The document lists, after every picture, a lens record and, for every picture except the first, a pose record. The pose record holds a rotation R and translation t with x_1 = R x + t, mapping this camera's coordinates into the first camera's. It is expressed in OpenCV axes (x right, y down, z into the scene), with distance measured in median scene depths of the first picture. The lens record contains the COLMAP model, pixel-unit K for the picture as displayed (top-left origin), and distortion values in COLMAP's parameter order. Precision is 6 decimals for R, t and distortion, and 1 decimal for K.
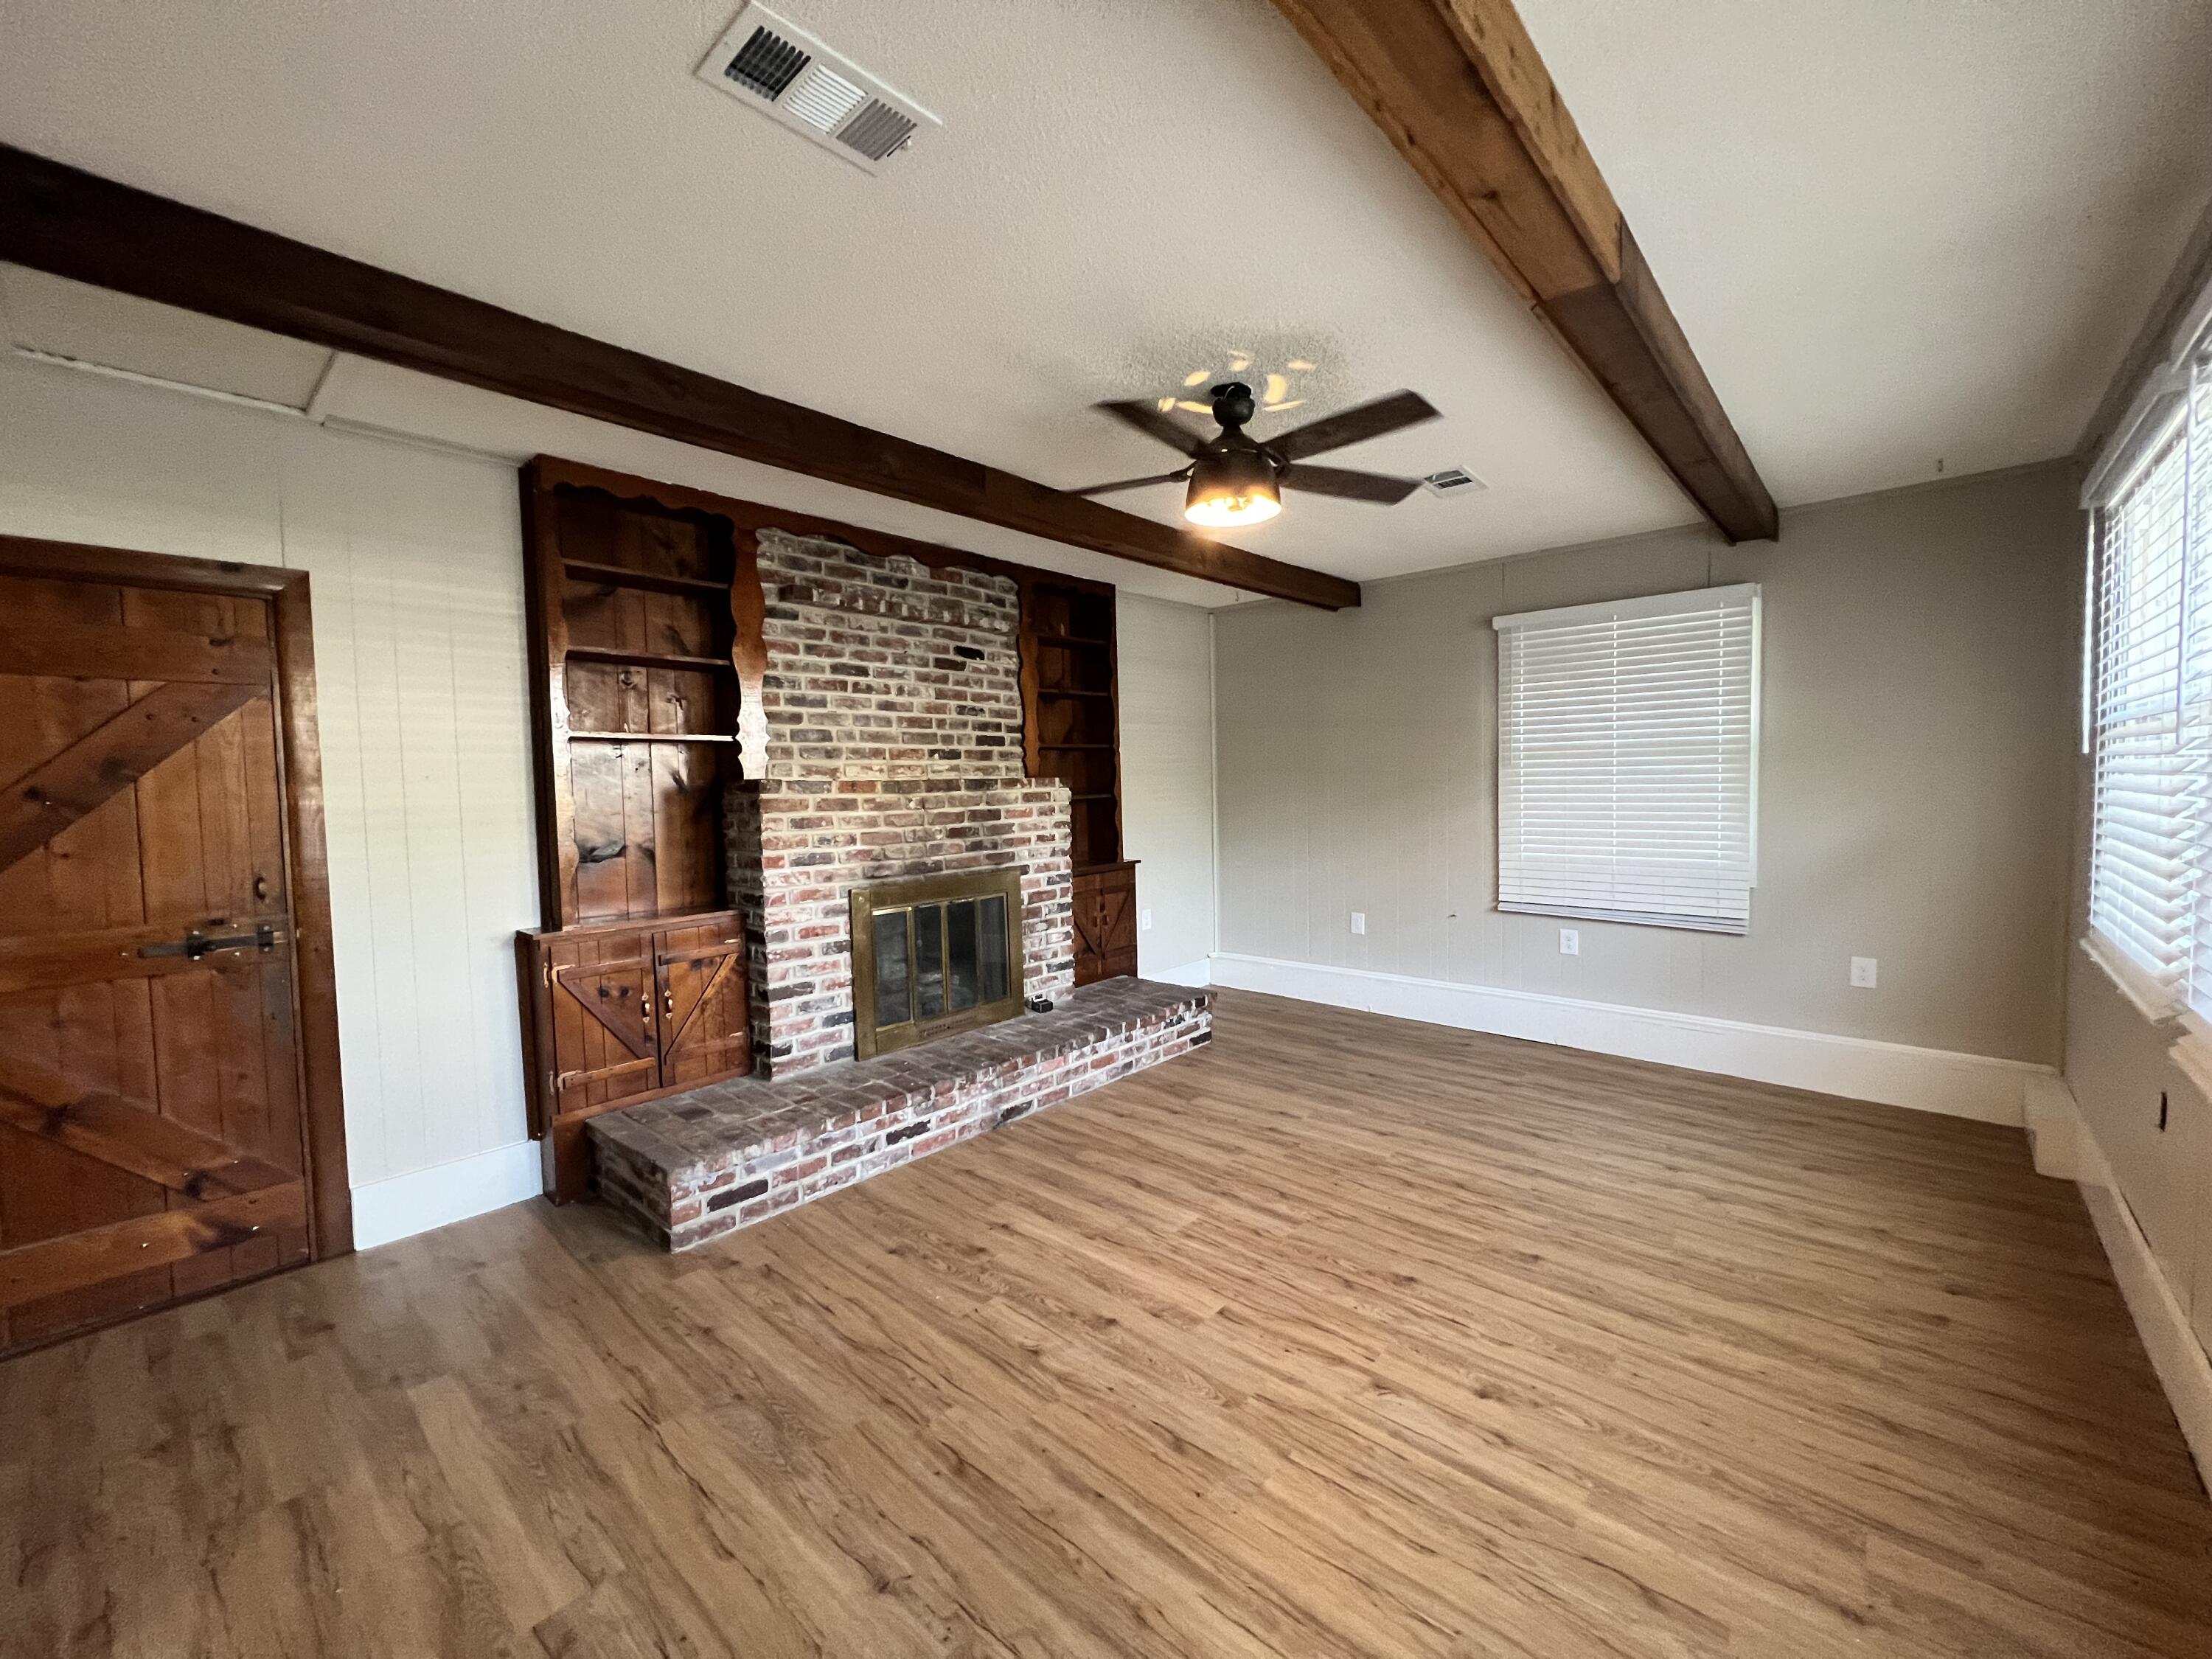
lens RADIAL K [[889.3, 0, 1110.9], [0, 889.3, 825.9], [0, 0, 1]] dist [-0.003907, 0.000415]
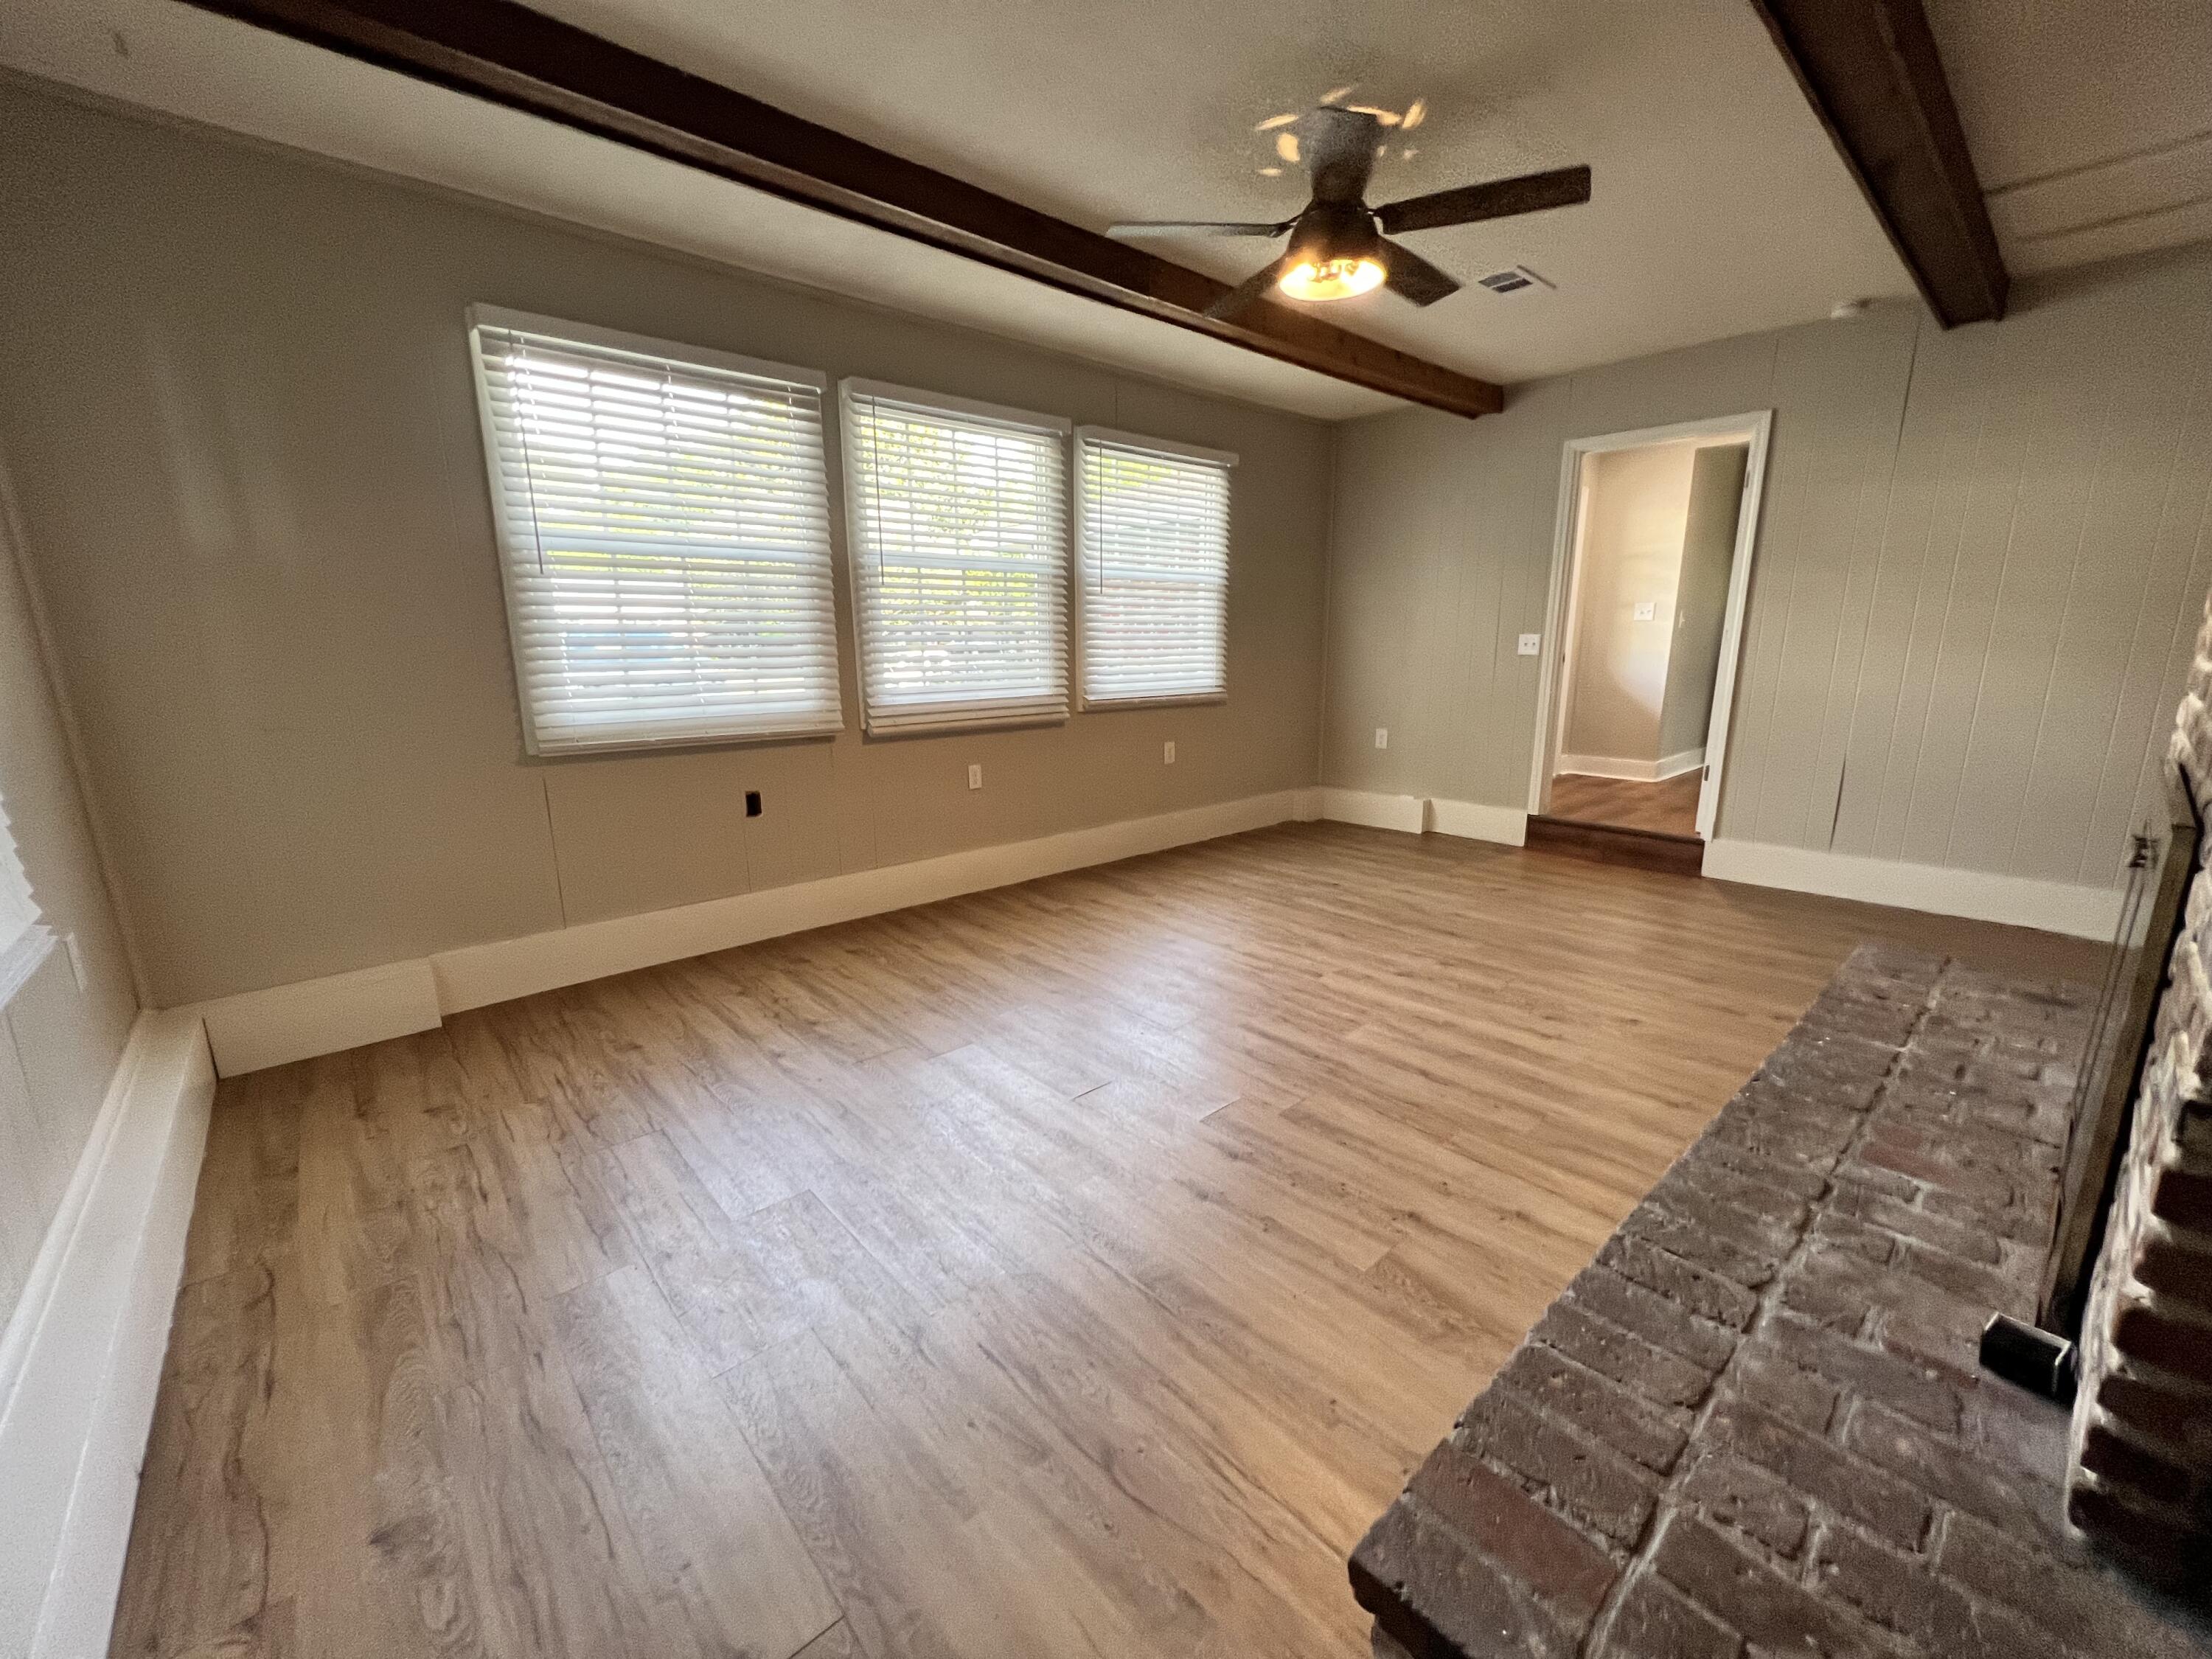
lens RADIAL K [[889.3, 0, 1106.7], [0, 889.3, 828.6], [0, 0, 1]] dist [-0.003907, 0.000415]
pose [[-0.993722, 0.002881, 0.111844, 0.264103], [0.031615, 0.966157, 0.256011, -0.035417], [-0.107321, 0.257939, -0.960182, 2.036477]]
